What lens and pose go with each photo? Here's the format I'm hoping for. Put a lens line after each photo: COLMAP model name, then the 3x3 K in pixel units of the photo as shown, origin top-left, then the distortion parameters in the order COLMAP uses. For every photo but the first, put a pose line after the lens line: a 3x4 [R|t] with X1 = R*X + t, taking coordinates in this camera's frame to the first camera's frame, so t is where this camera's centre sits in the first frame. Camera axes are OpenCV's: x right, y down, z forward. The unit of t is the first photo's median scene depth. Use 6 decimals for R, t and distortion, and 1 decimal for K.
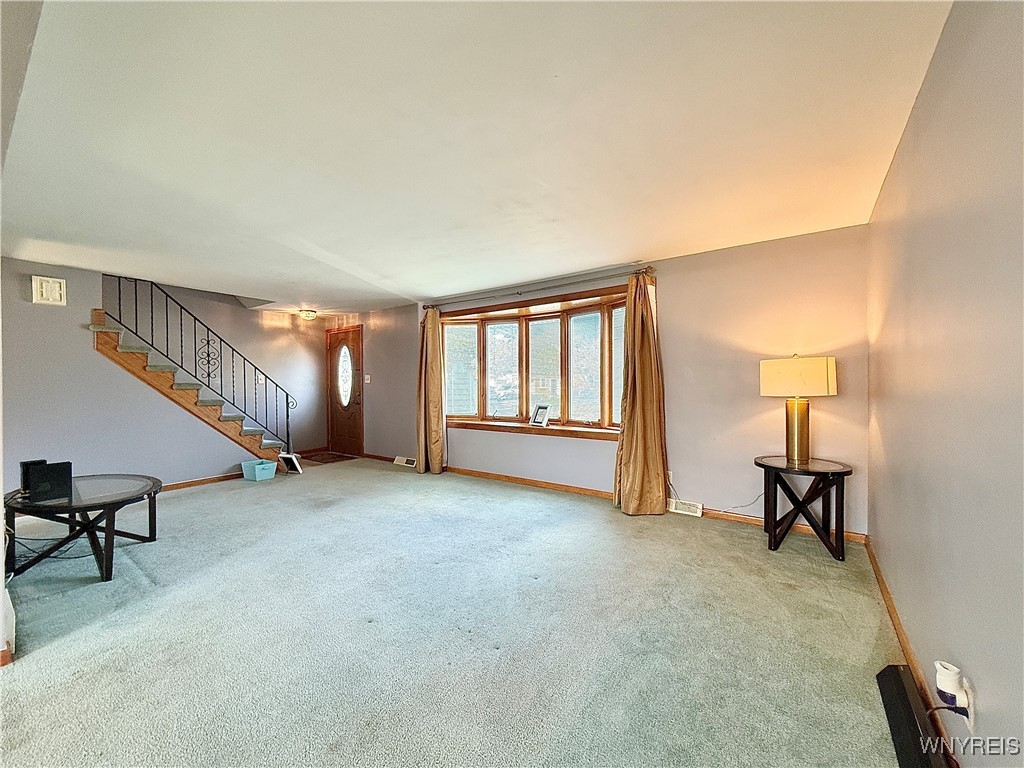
lens RADIAL K [[406.4, 0, 512.6], [0, 406.4, 382.5], [0, 0, 1]] dist [-0.002326, 0.000196]
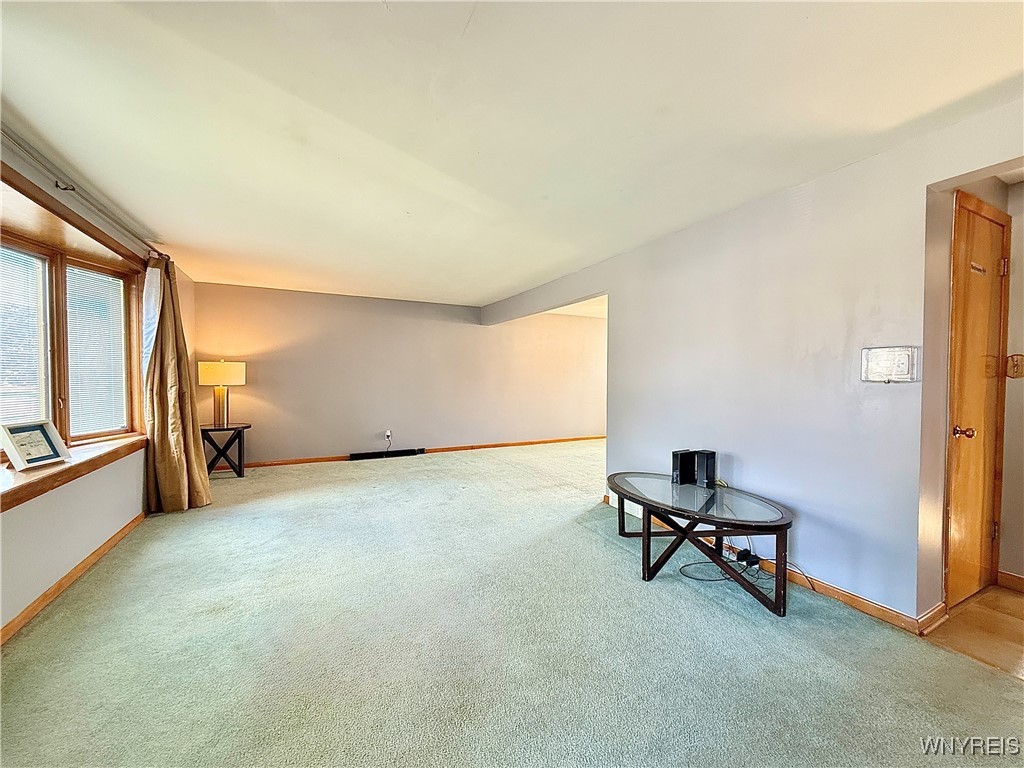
lens RADIAL K [[406.4, 0, 516.1], [0, 406.4, 385.7], [0, 0, 1]] dist [-0.002326, 0.000196]
pose [[-0.893995, -0.007873, 0.448008, -0.834389], [0.001728, 0.999778, 0.021017, 0.002629], [-0.448074, 0.019563, -0.893783, 1.496564]]
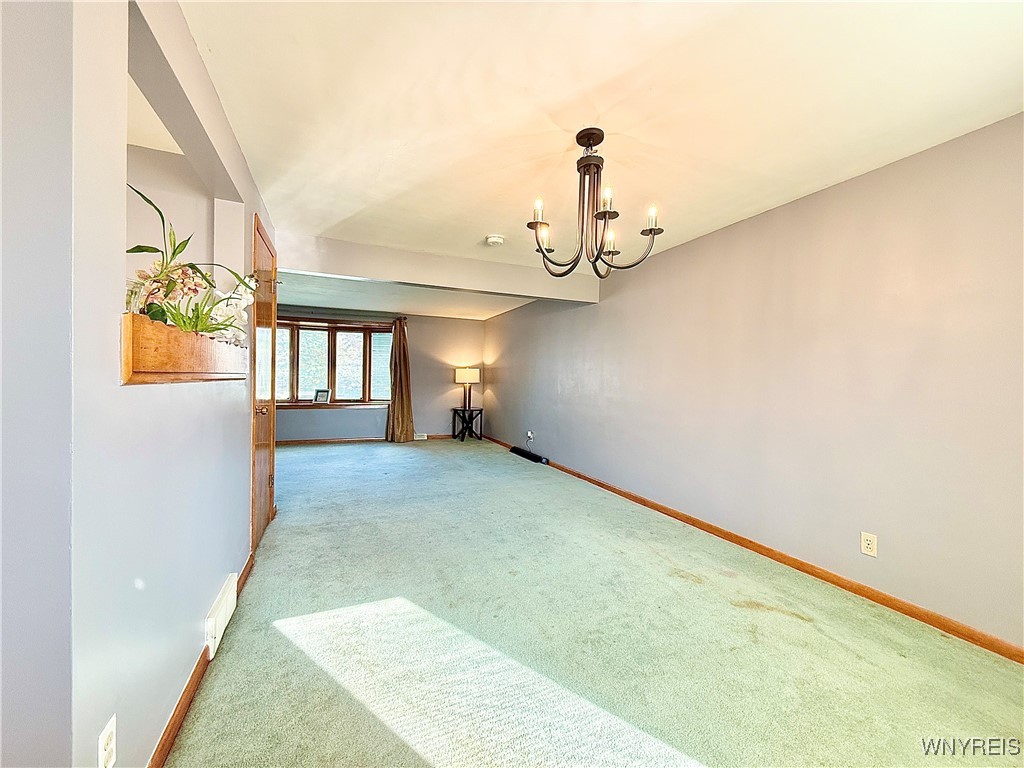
lens RADIAL K [[406.4, 0, 513.8], [0, 406.4, 380.2], [0, 0, 1]] dist [-0.002326, 0.000196]
pose [[0.508076, 0.015165, 0.861179, -1.083281], [-0.019958, 0.999784, -0.005831, 0.019595], [-0.861081, -0.014224, 0.508268, -0.451981]]
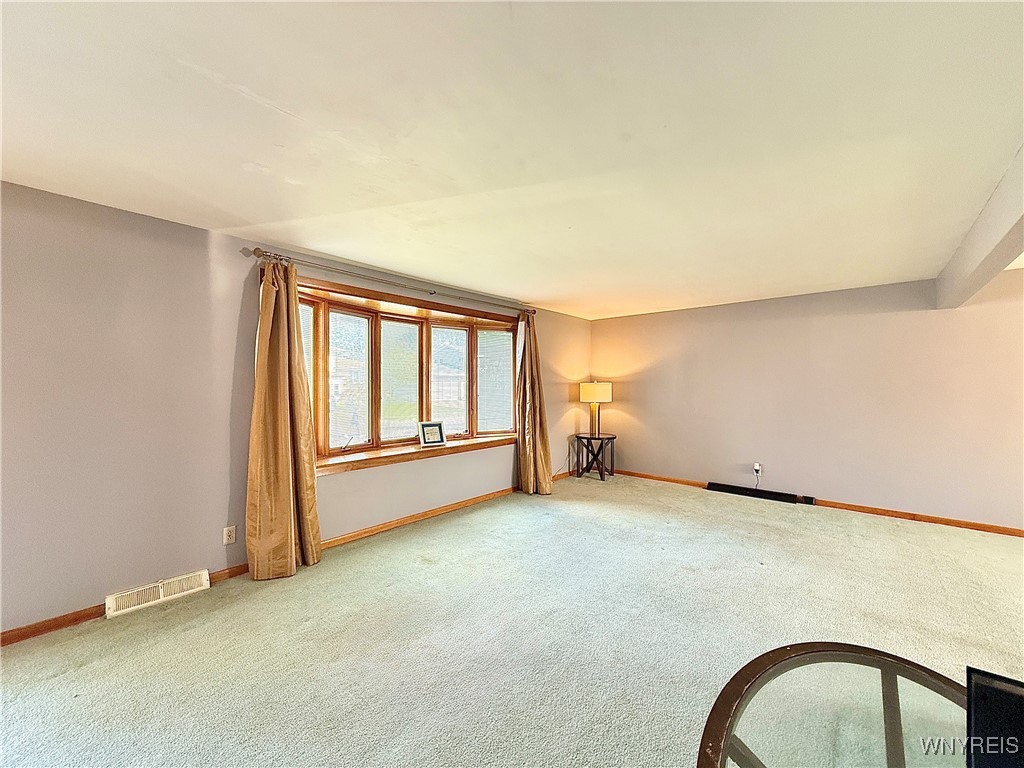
lens RADIAL K [[406.4, 0, 514.9], [0, 406.4, 380.6], [0, 0, 1]] dist [-0.002326, 0.000196]
pose [[0.091264, 0.022994, 0.995561, -1.020578], [-0.000522, 0.999734, -0.023043, -0.019228], [-0.995827, 0.001583, 0.091252, 0.942846]]
